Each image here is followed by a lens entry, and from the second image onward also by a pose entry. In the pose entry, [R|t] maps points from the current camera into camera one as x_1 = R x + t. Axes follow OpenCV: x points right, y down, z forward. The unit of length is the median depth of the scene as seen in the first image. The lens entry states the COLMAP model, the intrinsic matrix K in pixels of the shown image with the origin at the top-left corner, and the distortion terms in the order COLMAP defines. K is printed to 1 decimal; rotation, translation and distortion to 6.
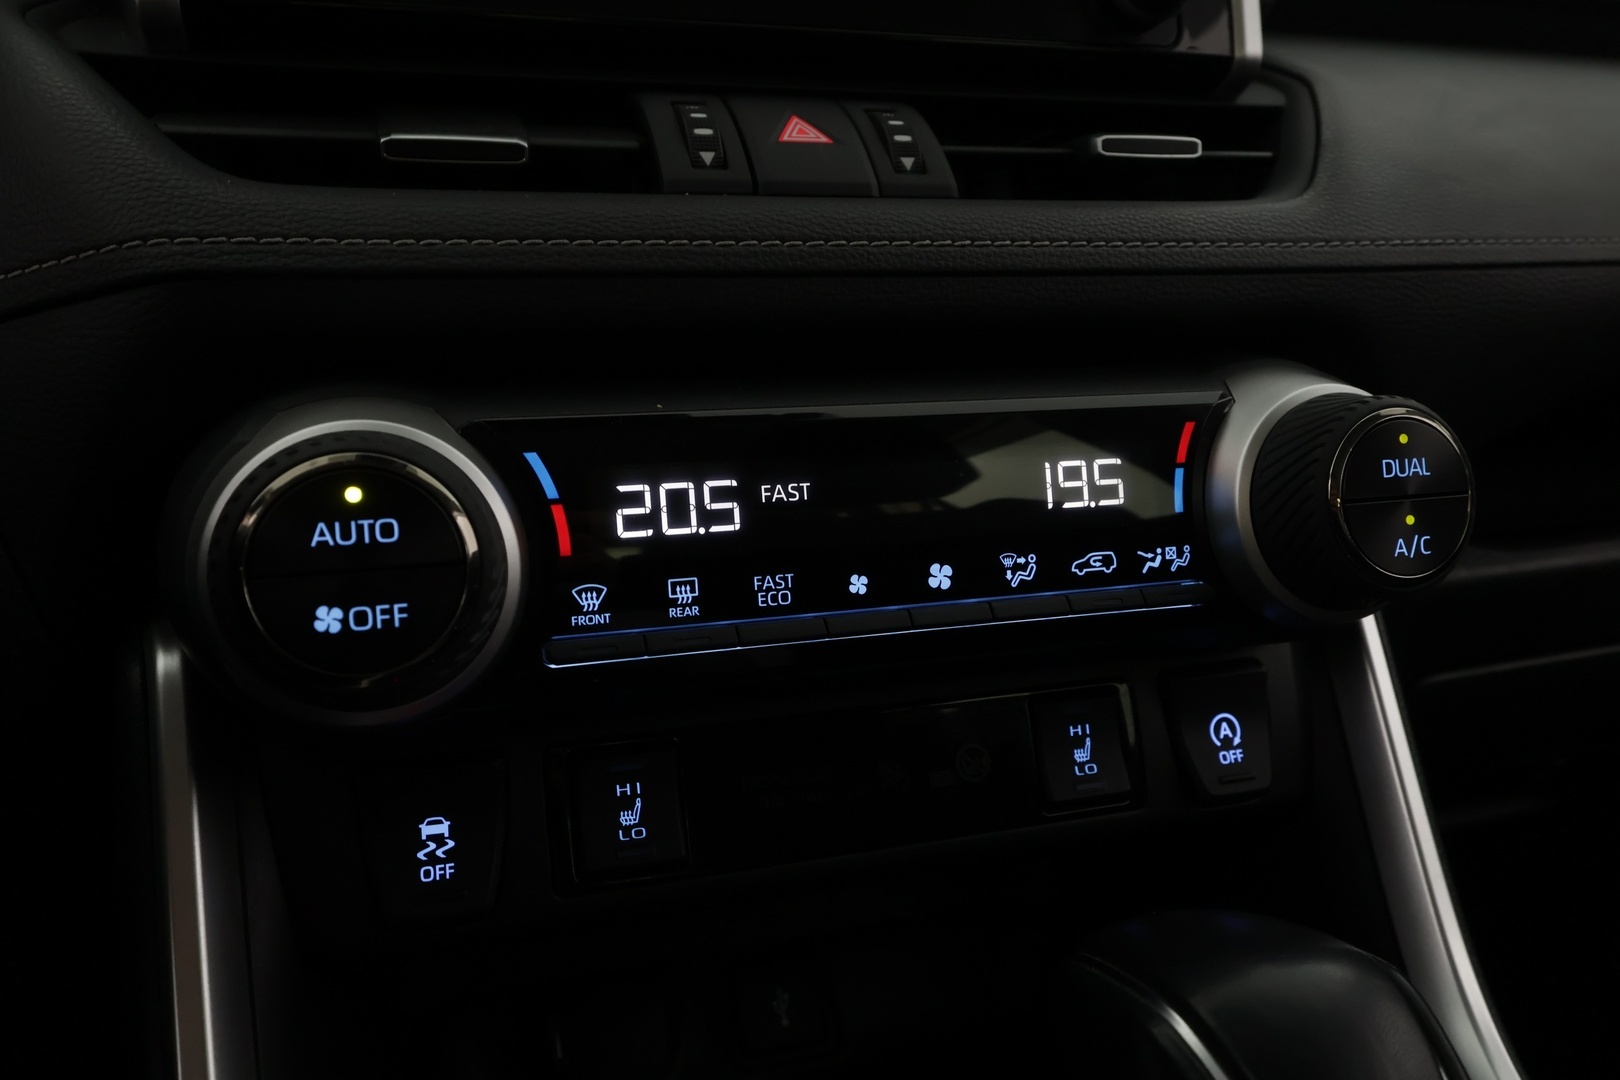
lens RADIAL K [[1355.4, 0, 832.1], [0, 1355.4, 541.8], [0, 0, 1]] dist [-0.003462, -0.000617]
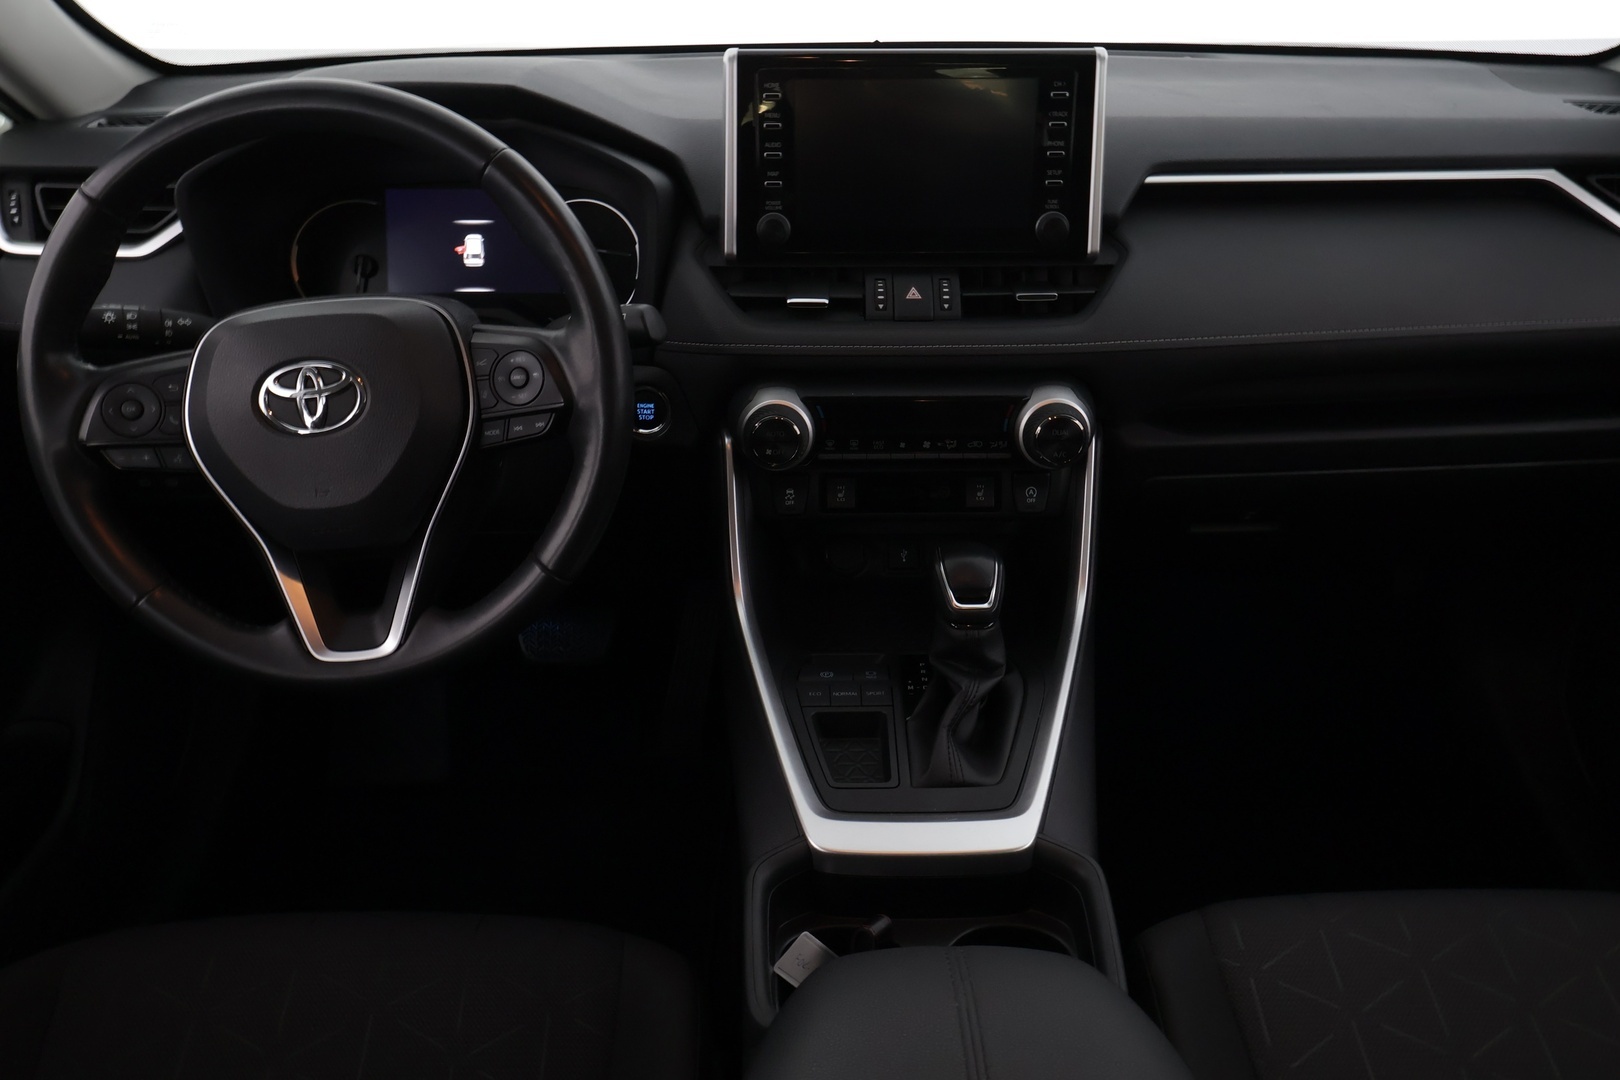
lens RADIAL K [[1322.5, 0, 856.1], [0, 1322.5, 541.8], [0, 0, 1]] dist [-0.004553, 0.003138]
pose [[0.949532, 0.163282, -0.267821, 0.812201], [-0.069418, 0.942047, 0.328222, -0.799392], [0.305893, -0.293065, 0.905838, -2.120278]]
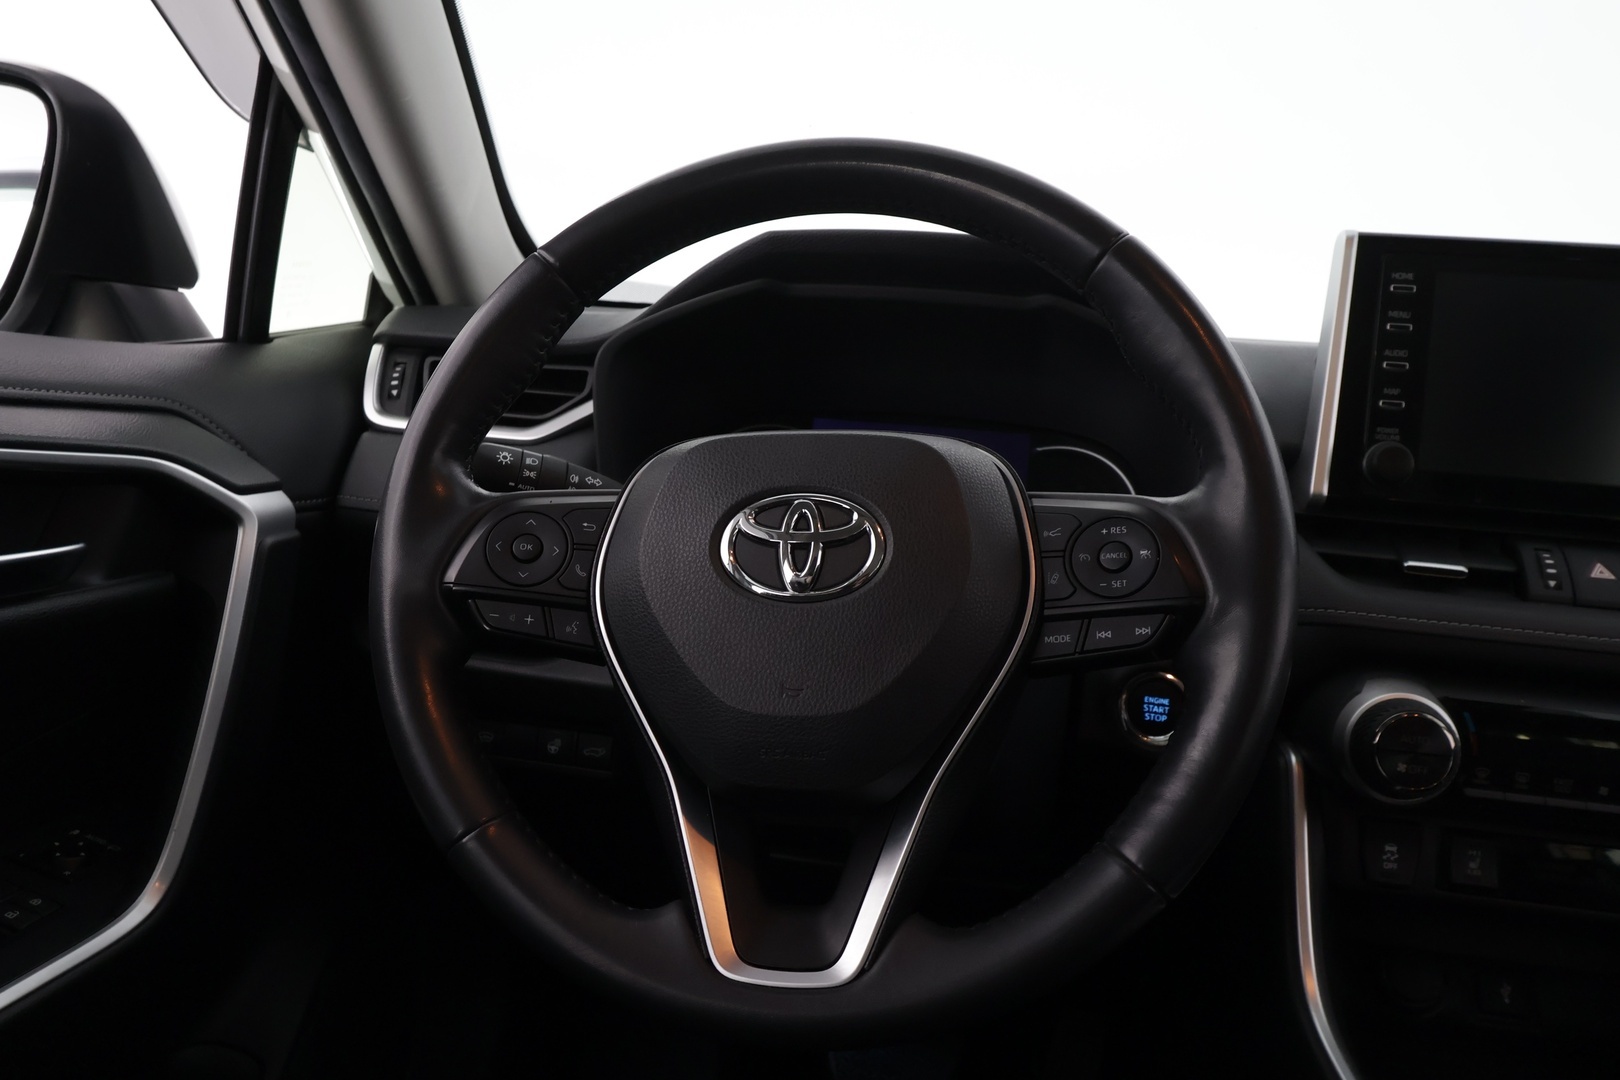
lens RADIAL K [[1295.2, 0, 810.0], [0, 1295.2, 540.0], [0, 0, 1]] dist [-0.000717, 0.006319]
pose [[0.870318, 0.141317, -0.471780, -0.159209], [-0.165539, 0.986153, -0.009986, -0.130416], [0.463836, 0.086788, 0.881660, -1.461963]]
